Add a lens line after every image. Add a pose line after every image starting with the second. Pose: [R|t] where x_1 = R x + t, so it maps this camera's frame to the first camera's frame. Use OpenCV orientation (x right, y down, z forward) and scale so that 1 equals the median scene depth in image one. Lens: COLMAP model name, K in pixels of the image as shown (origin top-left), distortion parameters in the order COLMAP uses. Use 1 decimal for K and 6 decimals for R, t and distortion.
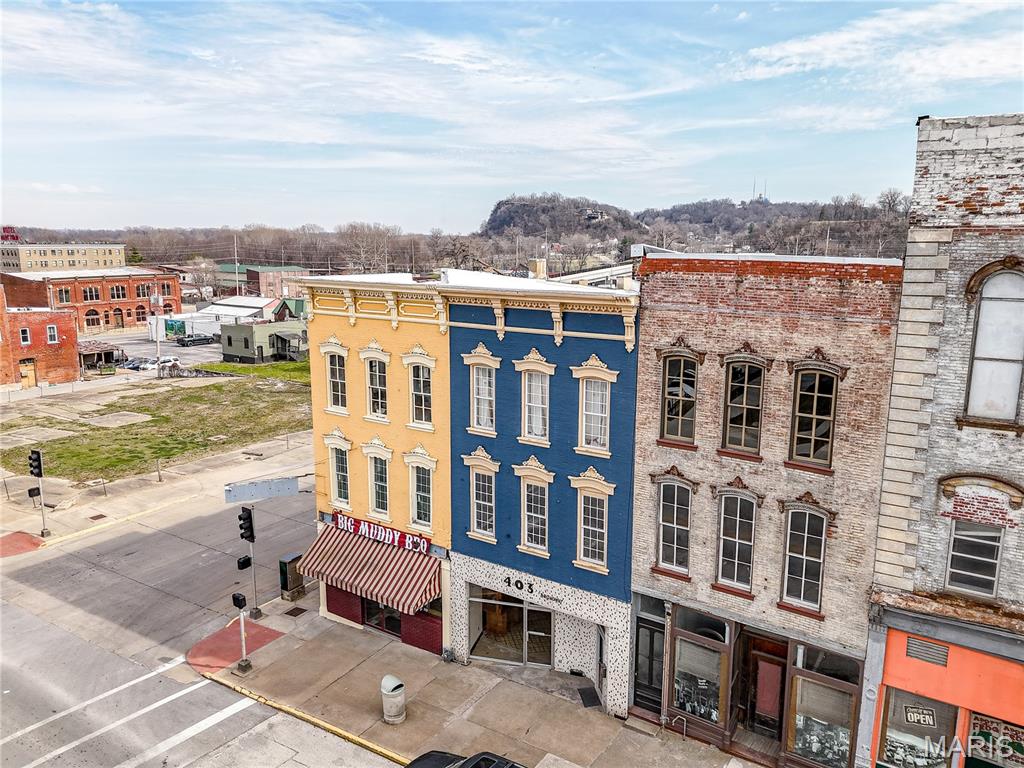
lens RADIAL K [[750.4, 0, 511.8], [0, 750.4, 384.9], [0, 0, 1]] dist [0.084342, -0.078724]
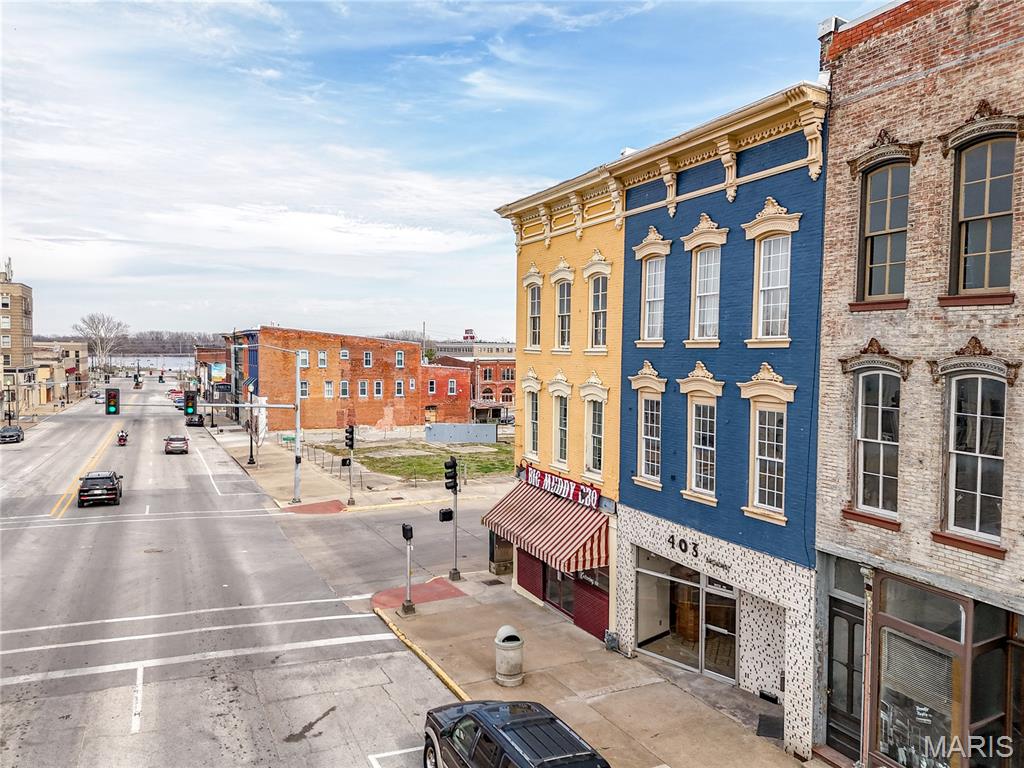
lens RADIAL K [[750.4, 0, 511.6], [0, 750.4, 385.7], [0, 0, 1]] dist [0.084342, -0.078724]
pose [[0.858198, 0.030732, -0.512399, 0.245217], [-0.106577, 0.987122, -0.119297, 0.220857], [0.502134, 0.156990, 0.850421, 0.265302]]
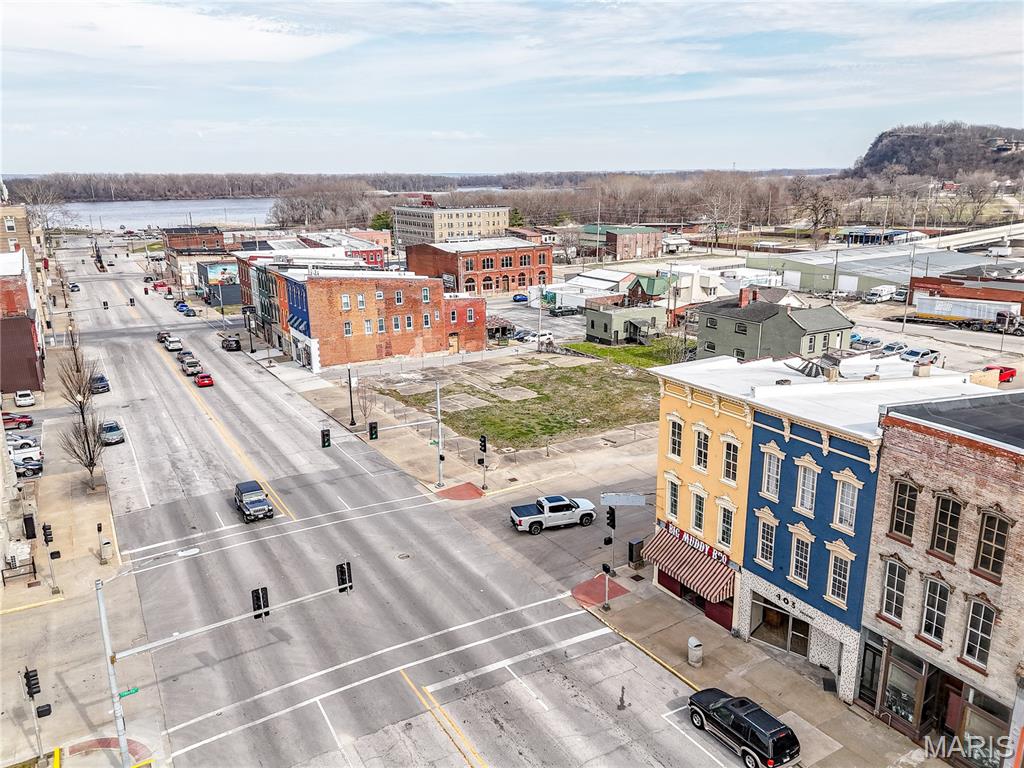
lens RADIAL K [[750.4, 0, 512.0], [0, 750.4, 385.7], [0, 0, 1]] dist [0.084342, -0.078724]
pose [[0.900570, 0.101353, -0.422731, 0.117504], [-0.067288, 0.993221, 0.094785, -0.271770], [0.429472, -0.056916, 0.901285, -0.583452]]
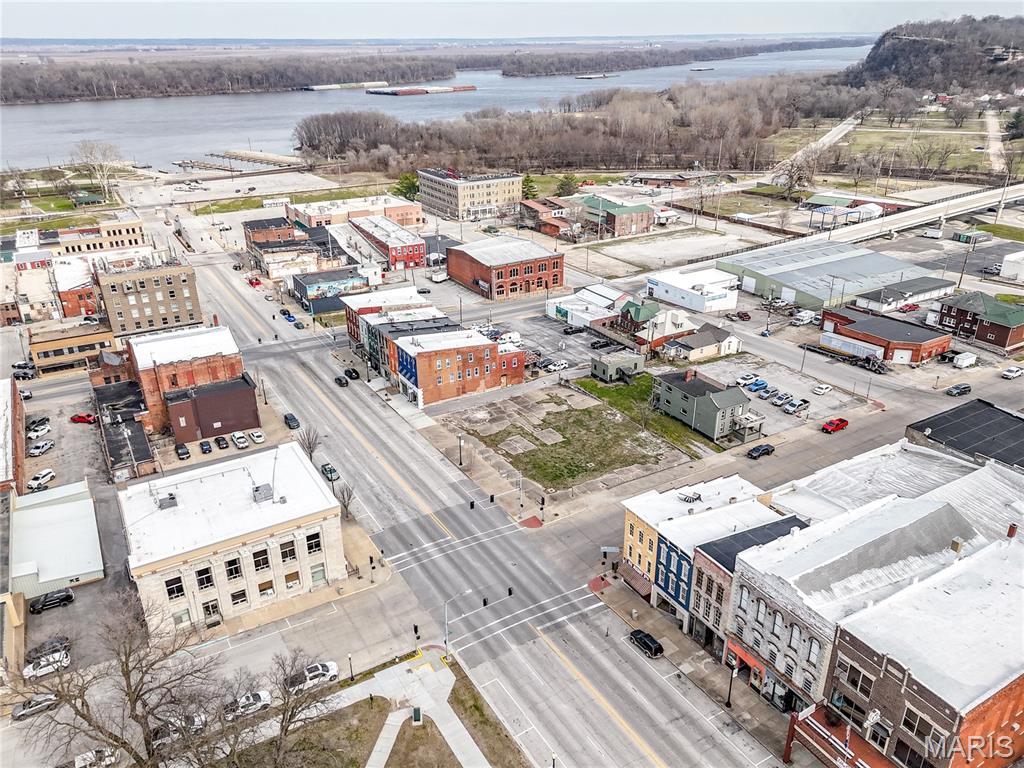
lens RADIAL K [[750.4, 0, 511.0], [0, 750.4, 380.6], [0, 0, 1]] dist [0.084342, -0.078724]
pose [[0.901783, 0.166517, -0.398823, 0.705341], [-0.071463, 0.967545, 0.242383, -1.865762], [0.426240, -0.190075, 0.884415, -2.860808]]
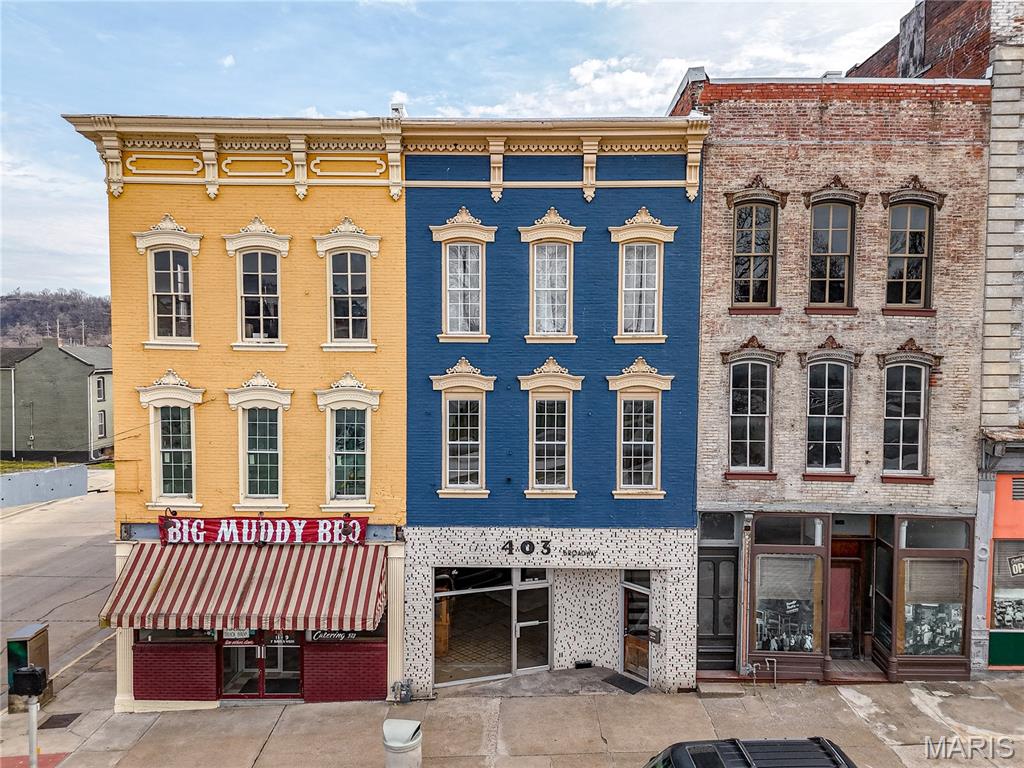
lens RADIAL K [[750.4, 0, 511.0], [0, 750.4, 384.5], [0, 0, 1]] dist [0.084342, -0.078724]
pose [[0.836867, -0.026923, 0.546744, -0.397524], [0.103628, 0.988521, -0.109940, 0.192732], [-0.537508, 0.148664, 0.830051, 0.400504]]
